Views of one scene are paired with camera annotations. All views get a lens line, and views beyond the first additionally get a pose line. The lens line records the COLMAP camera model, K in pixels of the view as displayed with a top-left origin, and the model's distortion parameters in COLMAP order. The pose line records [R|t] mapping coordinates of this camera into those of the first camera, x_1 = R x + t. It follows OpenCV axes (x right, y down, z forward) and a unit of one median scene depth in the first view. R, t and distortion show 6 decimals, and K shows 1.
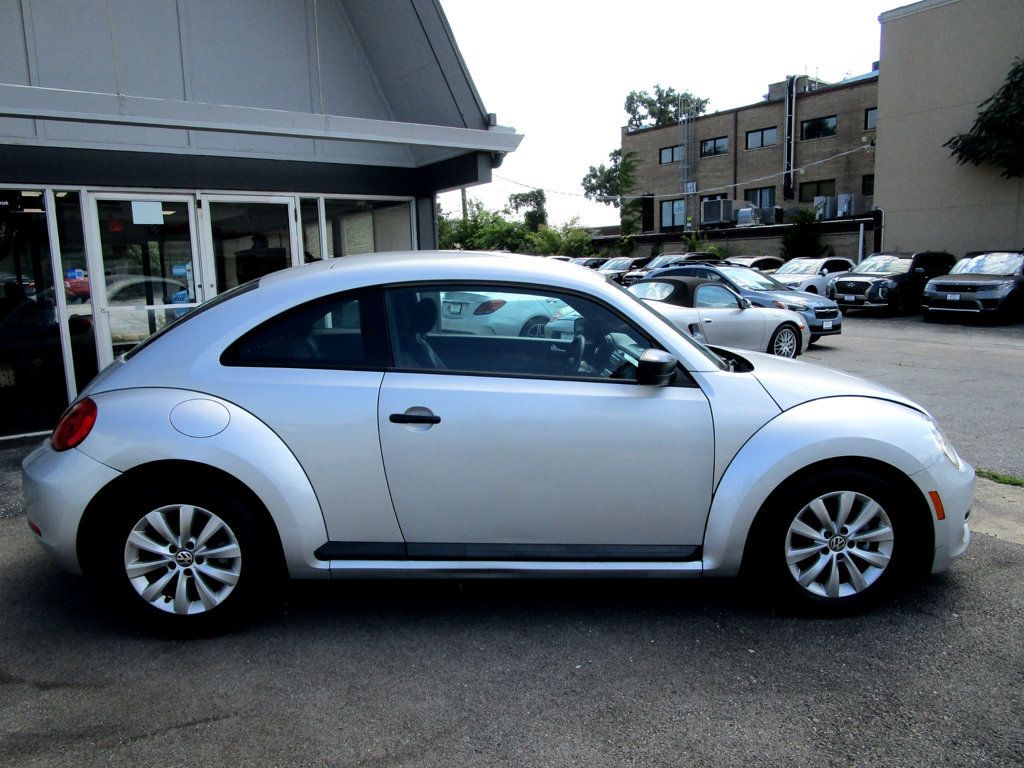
lens RADIAL K [[705.9, 0, 510.1], [0, 705.9, 386.1], [0, 0, 1]] dist [-0.037136, 0.008417]
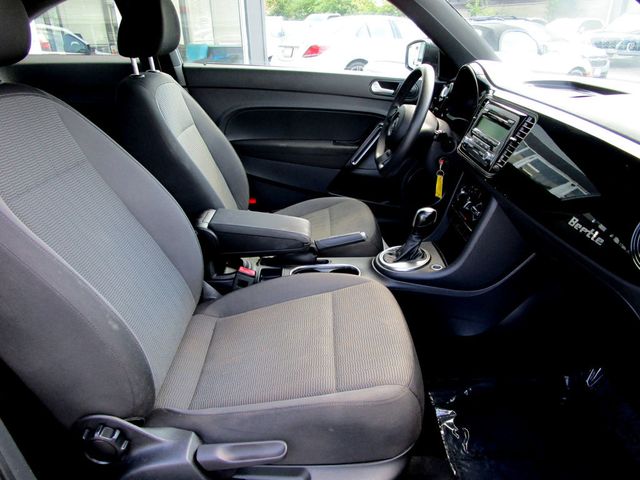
lens RADIAL K [[441.2, 0, 318.8], [0, 441.2, 241.3], [0, 0, 1]] dist [-0.037136, 0.008417]
pose [[0.998971, 0.025099, -0.037786, 0.008038], [-0.013537, 0.959972, 0.279767, -0.009544], [0.043295, -0.278968, 0.959324, 0.177928]]
